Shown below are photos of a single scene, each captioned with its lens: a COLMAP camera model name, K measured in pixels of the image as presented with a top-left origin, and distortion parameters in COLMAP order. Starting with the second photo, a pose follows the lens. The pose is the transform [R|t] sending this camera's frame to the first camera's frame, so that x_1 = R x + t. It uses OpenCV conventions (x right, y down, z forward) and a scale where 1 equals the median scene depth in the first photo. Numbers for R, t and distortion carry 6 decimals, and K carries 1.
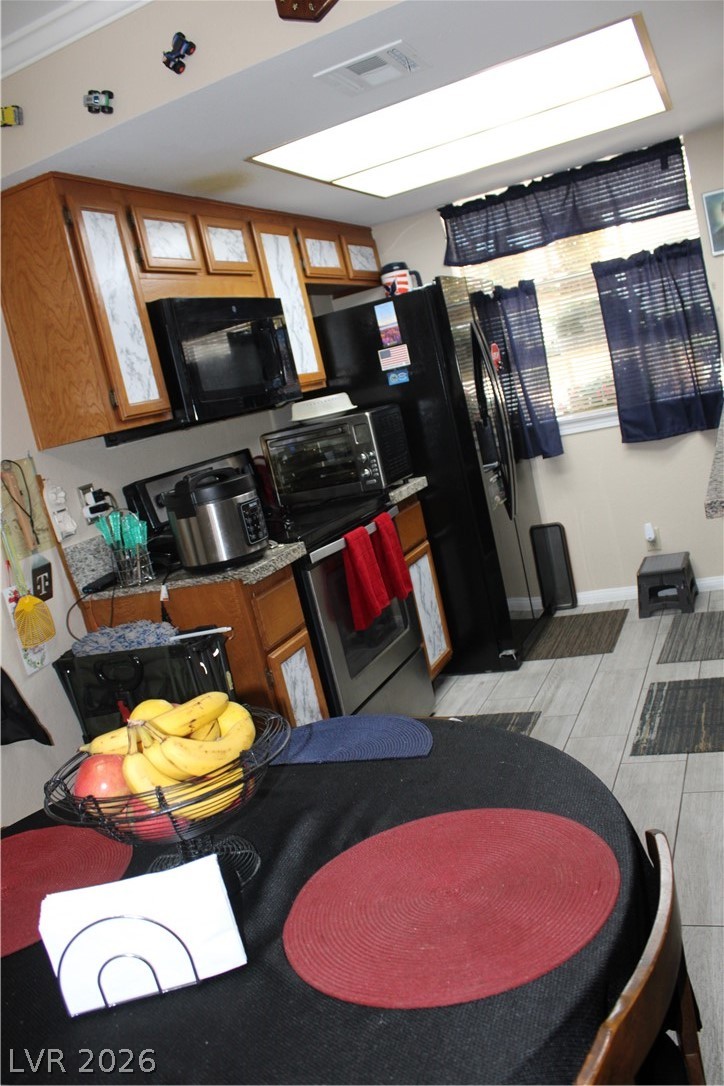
lens RADIAL K [[908.6, 0, 374.5], [0, 908.6, 543.2], [0, 0, 1]] dist [-0.159979, 0.128063]
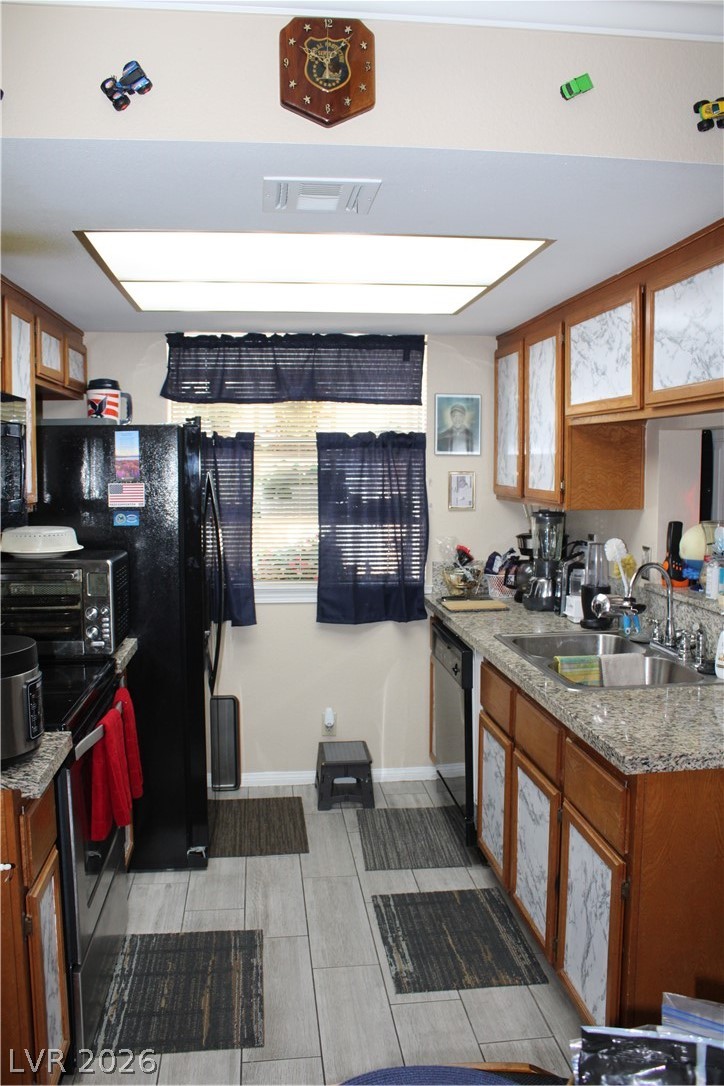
lens RADIAL K [[908.6, 0, 374.5], [0, 908.6, 543.2], [0, 0, 1]] dist [-0.159979, 0.128063]
pose [[0.846182, 0.176758, 0.502726, -0.186646], [-0.104566, 0.980121, -0.168606, -0.040484], [-0.522535, 0.090103, 0.847844, 0.154607]]
